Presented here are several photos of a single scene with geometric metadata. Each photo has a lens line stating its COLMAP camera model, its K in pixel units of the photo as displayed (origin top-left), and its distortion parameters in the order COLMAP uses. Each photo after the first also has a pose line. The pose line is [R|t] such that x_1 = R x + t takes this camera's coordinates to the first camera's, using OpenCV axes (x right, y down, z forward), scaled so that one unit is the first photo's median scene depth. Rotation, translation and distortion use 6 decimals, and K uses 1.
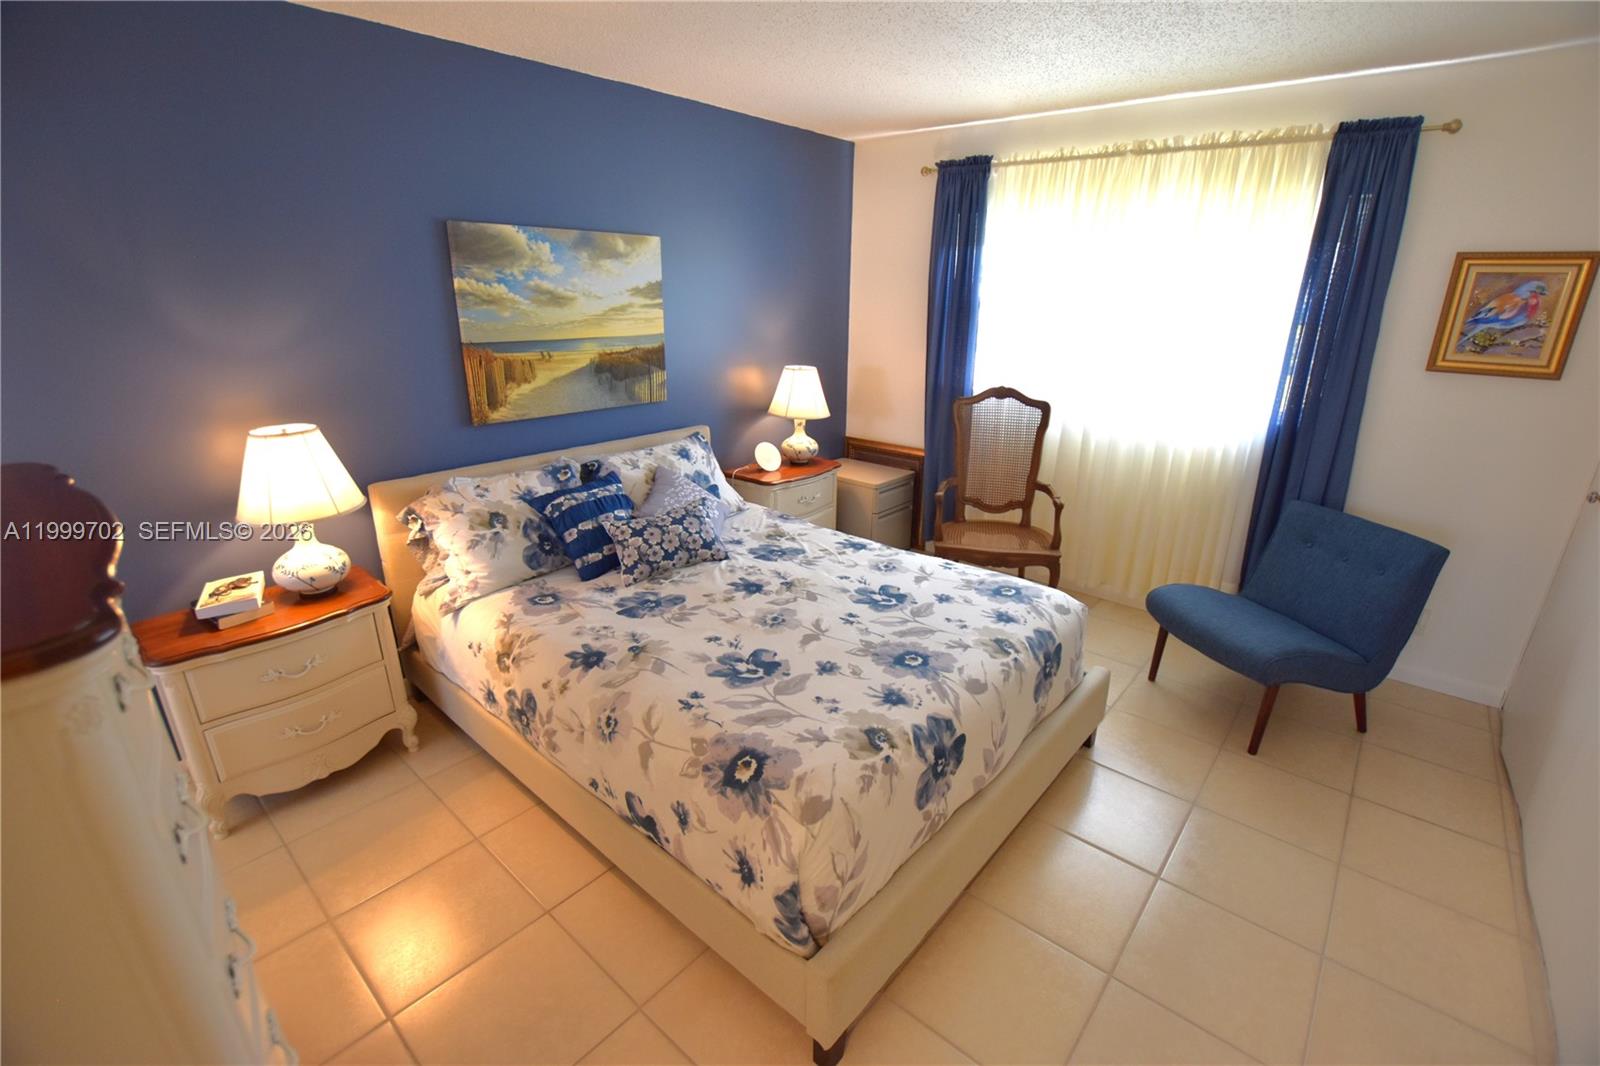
lens RADIAL K [[705.7, 0, 815.3], [0, 705.7, 544.0], [0, 0, 1]] dist [-0.035756, 0.005147]
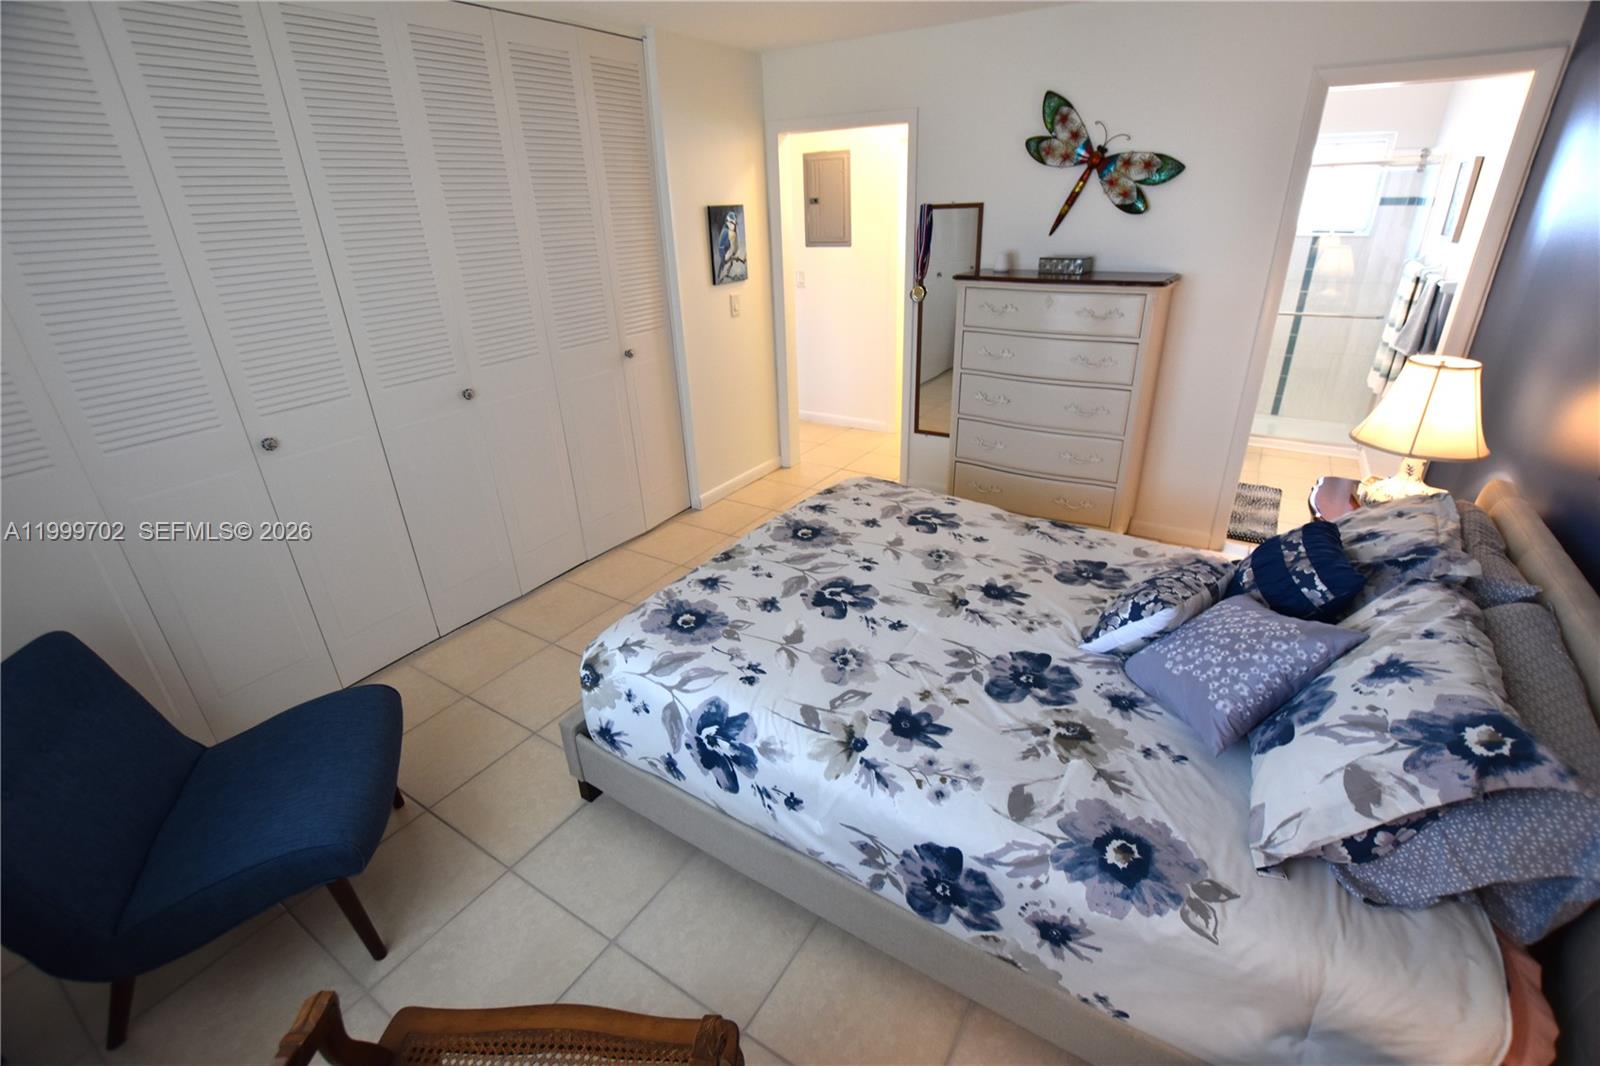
lens RADIAL K [[705.7, 0, 800.4], [0, 705.7, 535.6], [0, 0, 1]] dist [-0.035756, 0.005147]
pose [[-0.992206, 0.071084, -0.102345, 0.192697], [-0.021891, 0.709116, 0.704752, -0.495691], [0.122671, 0.701499, -0.702033, 1.315250]]
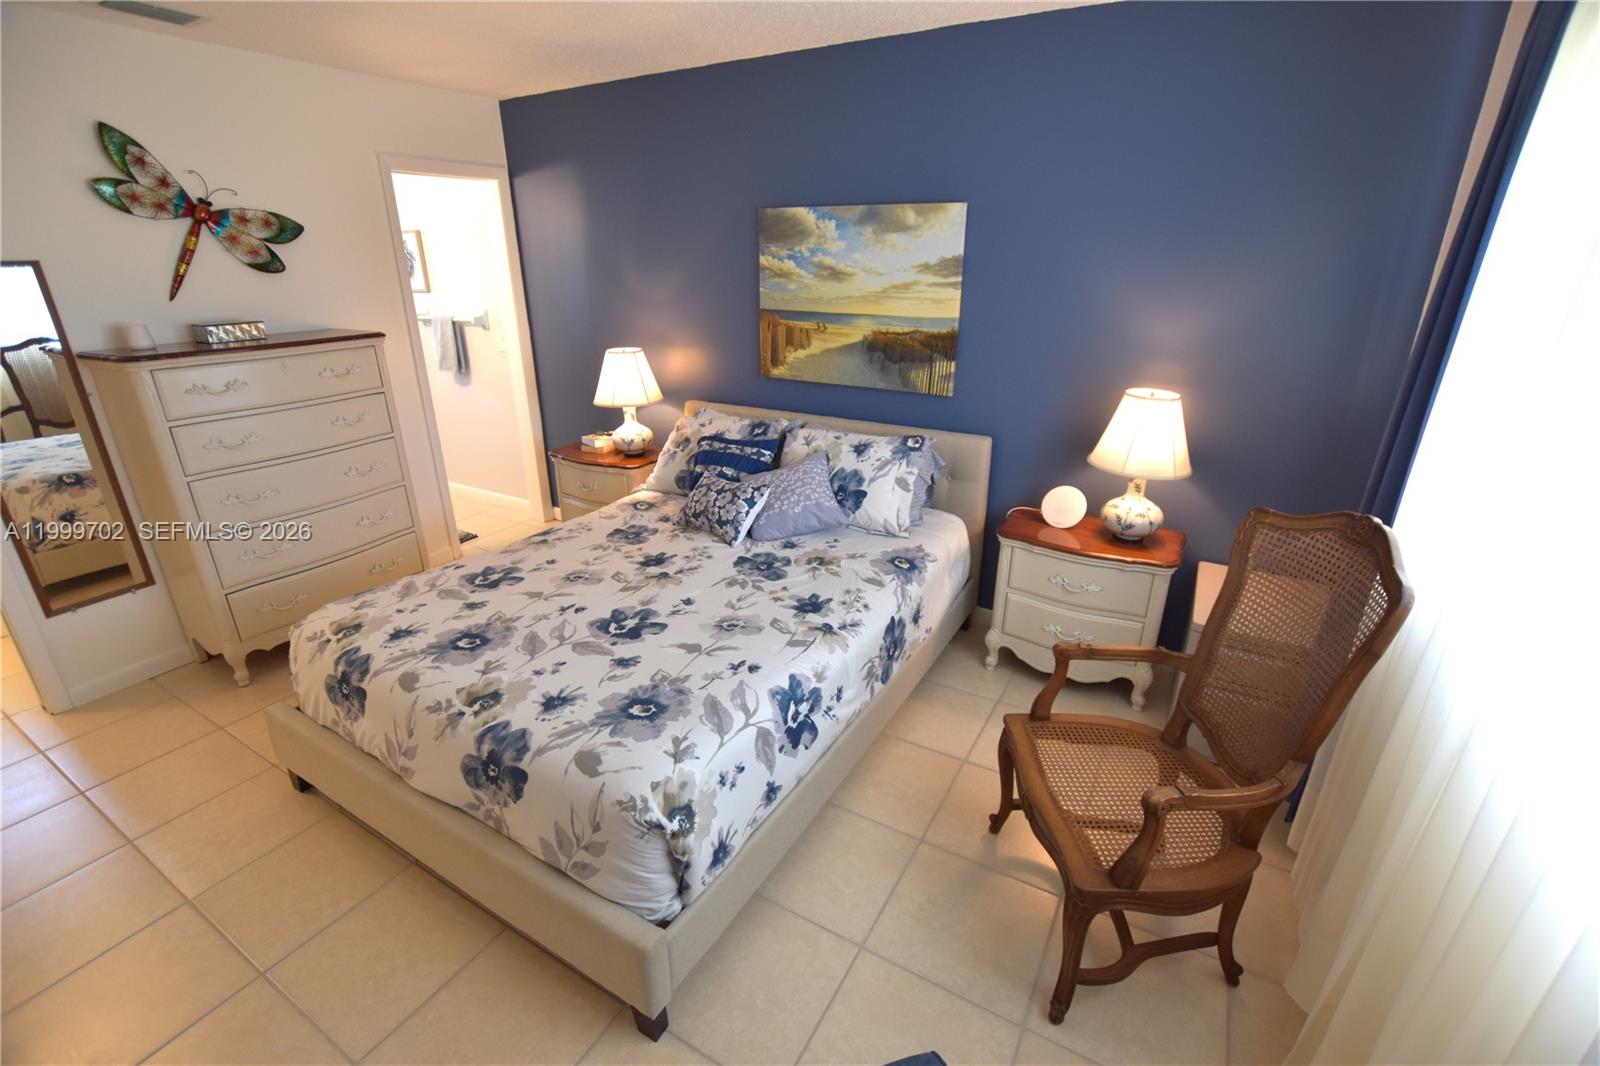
lens RADIAL K [[705.7, 0, 798.8], [0, 705.7, 545.3], [0, 0, 1]] dist [-0.035756, 0.005147]
pose [[0.164421, 0.366034, -0.915961, 0.761508], [-0.331864, 0.894993, 0.298083, -0.292118], [0.928888, 0.254963, 0.268629, 0.796904]]
